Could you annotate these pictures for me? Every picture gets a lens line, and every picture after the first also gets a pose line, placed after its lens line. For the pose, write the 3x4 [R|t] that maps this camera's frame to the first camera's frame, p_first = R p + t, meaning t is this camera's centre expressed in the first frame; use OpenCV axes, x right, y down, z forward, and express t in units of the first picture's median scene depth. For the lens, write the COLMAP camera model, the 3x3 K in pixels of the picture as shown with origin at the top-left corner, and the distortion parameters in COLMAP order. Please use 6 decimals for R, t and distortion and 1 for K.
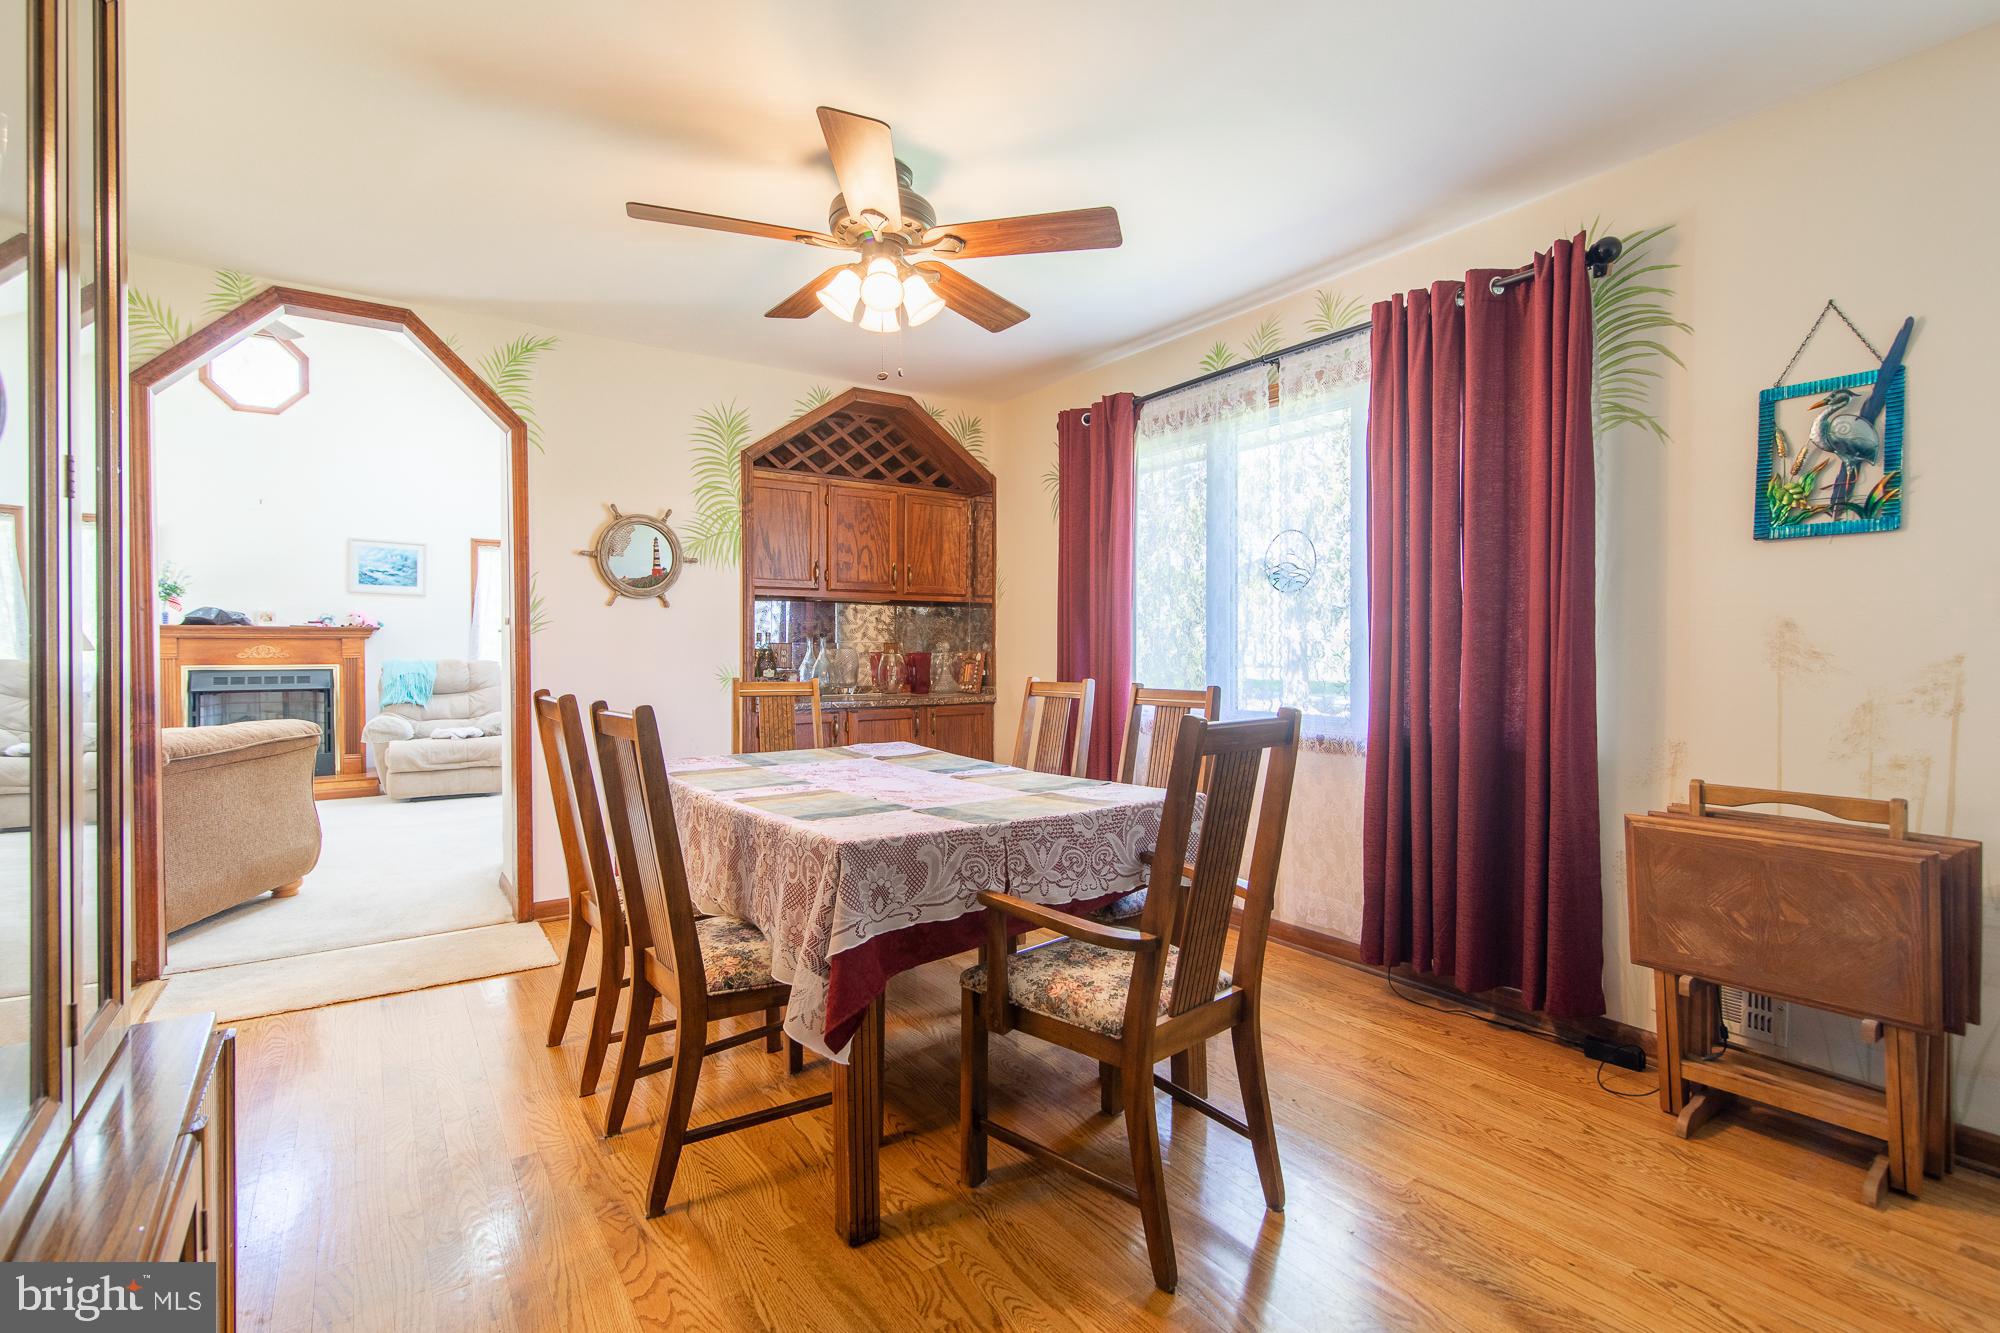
lens RADIAL K [[914.6, 0, 975.9], [0, 914.6, 658.2], [0, 0, 1]] dist [-0.000789, 0.000048]
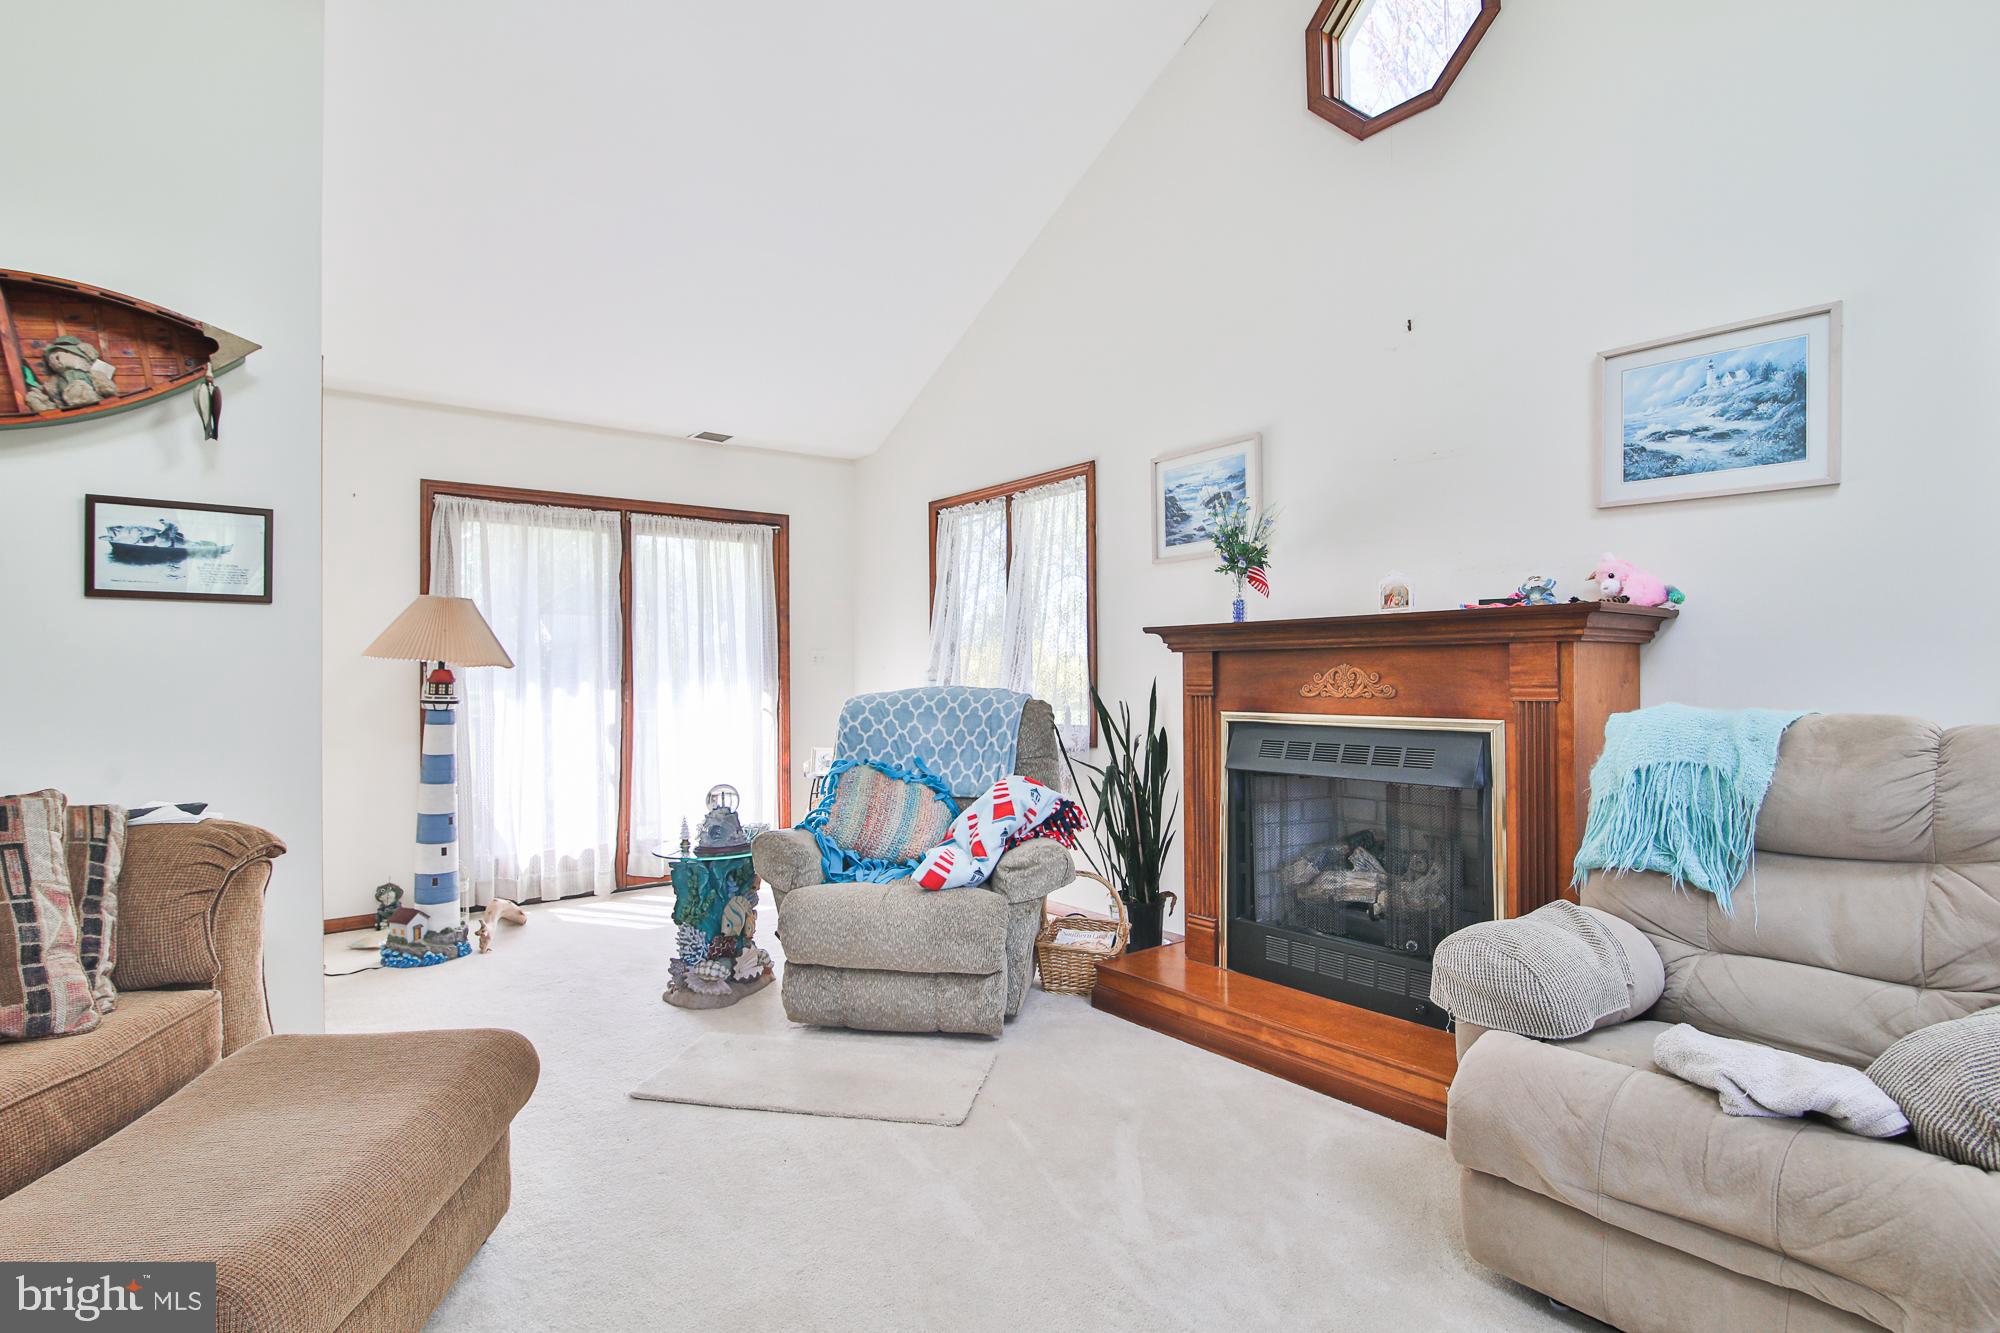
lens RADIAL K [[986.2, 0, 987.0], [0, 986.2, 670.1], [0, 0, 1]] dist [-0.020281, 0.001182]
pose [[0.060440, -0.004056, -0.998164, -0.485851], [-0.003578, 0.999984, -0.004280, -0.013115], [0.998165, 0.003830, 0.060425, 1.103329]]
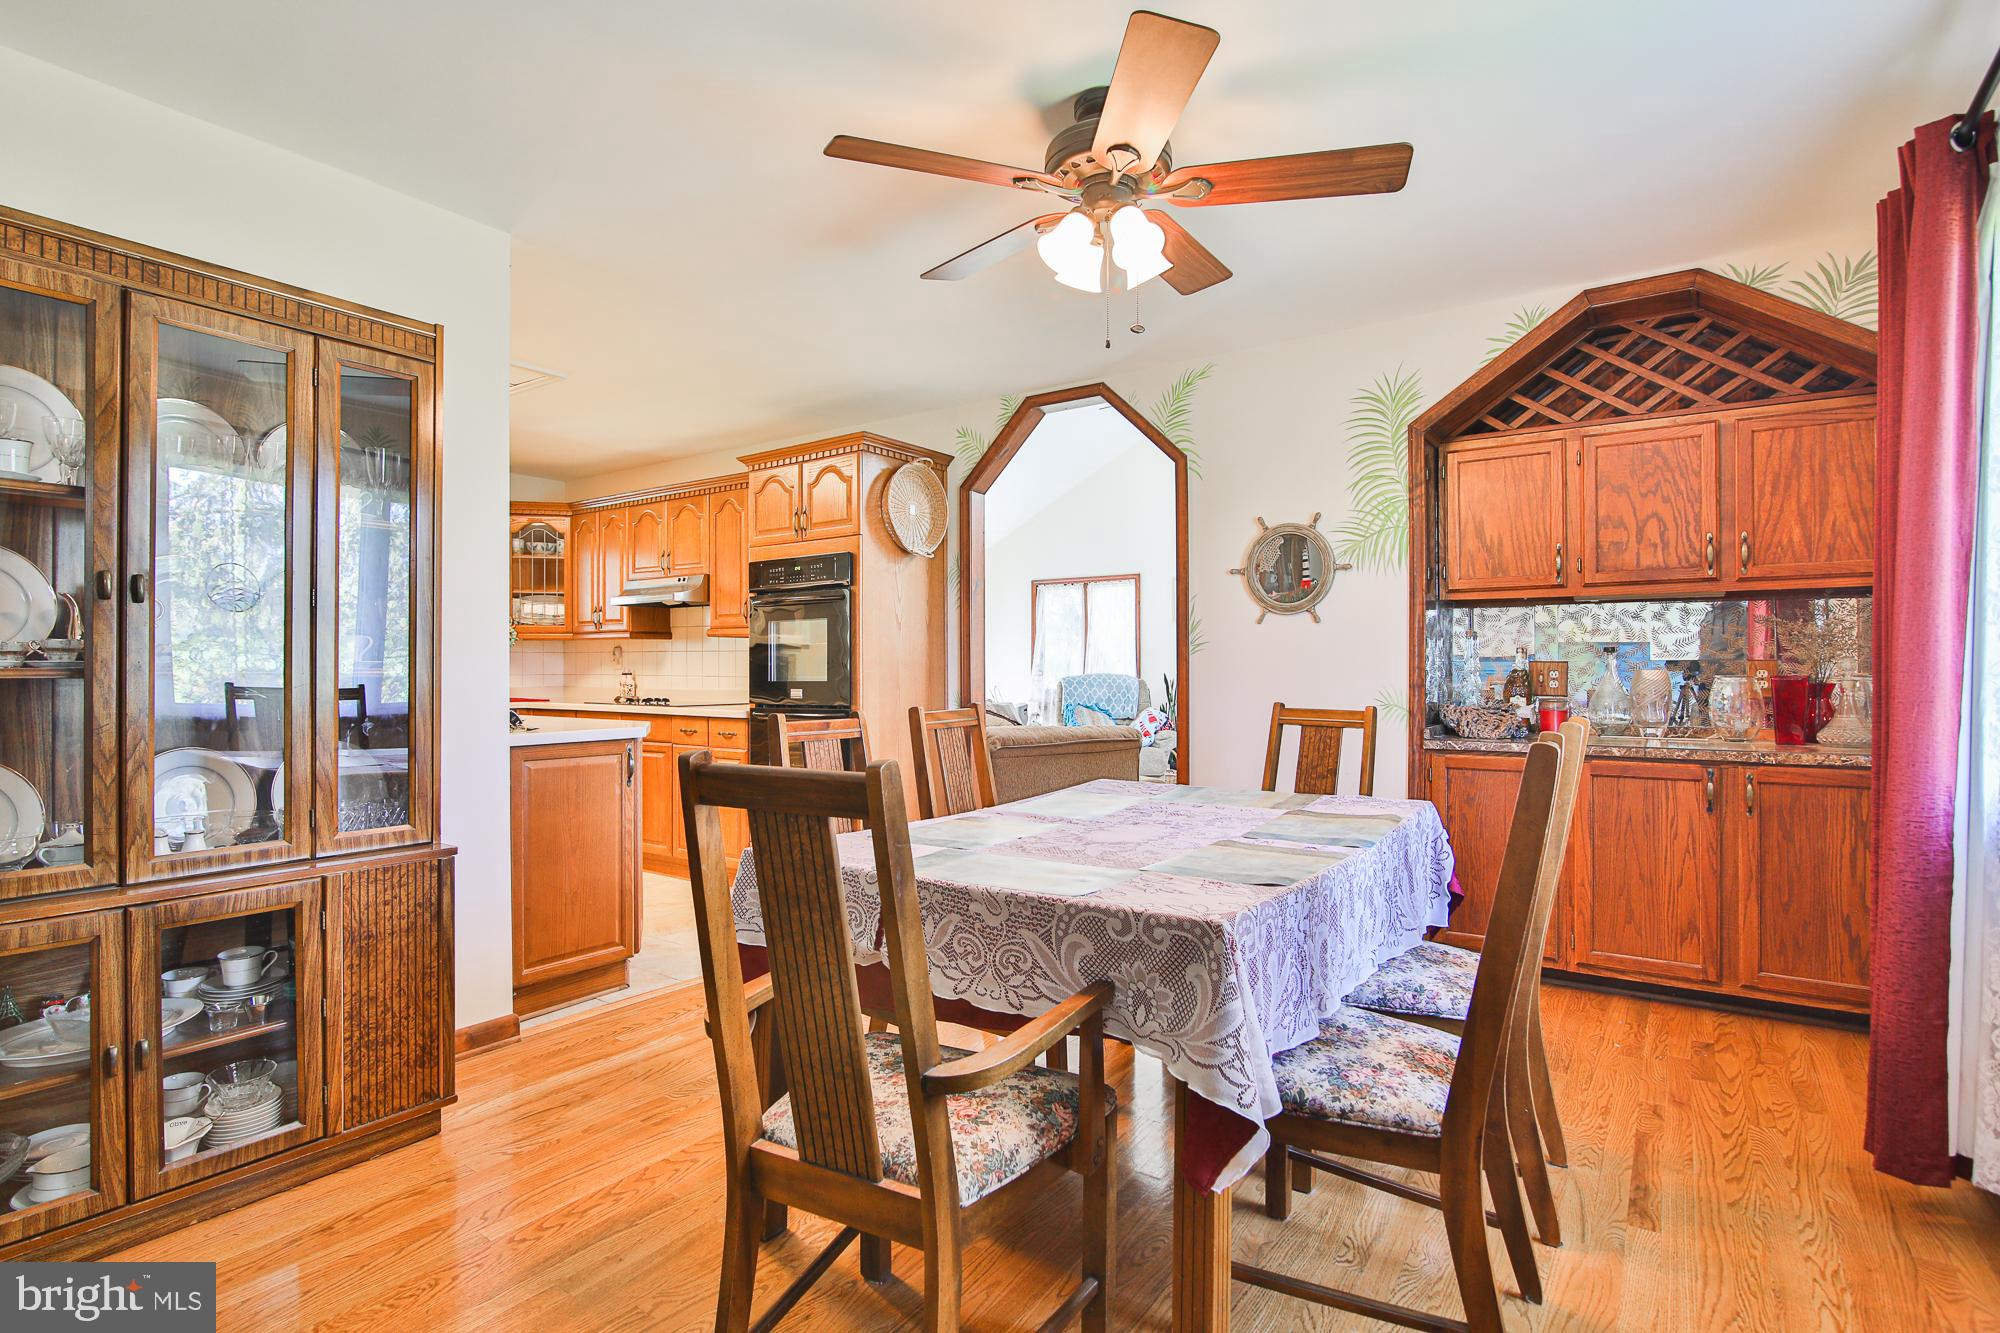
lens RADIAL K [[973.6, 0, 1000.0], [0, 973.6, 666.5], [0, 0, 1]] dist [-0.002721, 0.000077]
pose [[0.360053, -0.002287, -0.932929, 0.352480], [-0.010066, 0.999929, -0.006335, -0.003014], [0.932878, 0.011672, 0.360004, 0.297316]]
